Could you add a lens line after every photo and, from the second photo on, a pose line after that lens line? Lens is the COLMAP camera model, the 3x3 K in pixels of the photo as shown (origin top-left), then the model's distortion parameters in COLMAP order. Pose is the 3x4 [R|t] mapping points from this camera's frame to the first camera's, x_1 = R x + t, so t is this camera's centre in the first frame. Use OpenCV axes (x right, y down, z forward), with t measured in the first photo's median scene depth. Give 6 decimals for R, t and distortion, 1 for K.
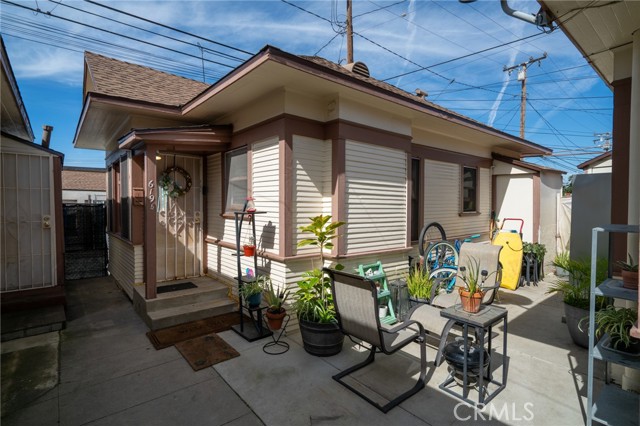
lens RADIAL K [[324.5, 0, 315.4], [0, 324.5, 213.4], [0, 0, 1]] dist [0.001791, 0.000144]
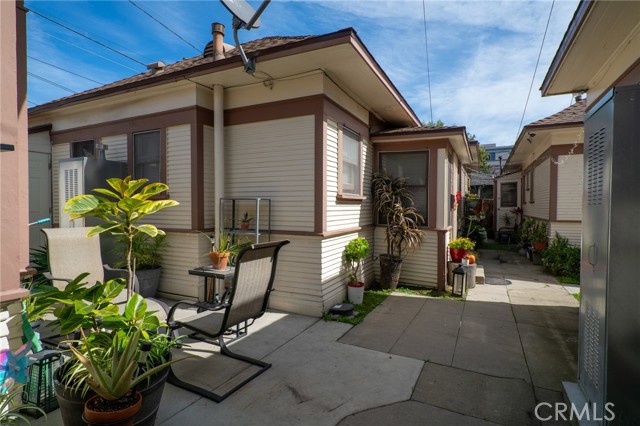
lens RADIAL K [[324.5, 0, 317.6], [0, 324.5, 210.7], [0, 0, 1]] dist [0.001791, 0.000144]
pose [[-0.406909, -0.020316, 0.913243, -0.818593], [0.015997, 0.999441, 0.029361, 0.049744], [-0.913328, 0.026557, -0.406357, 1.235232]]
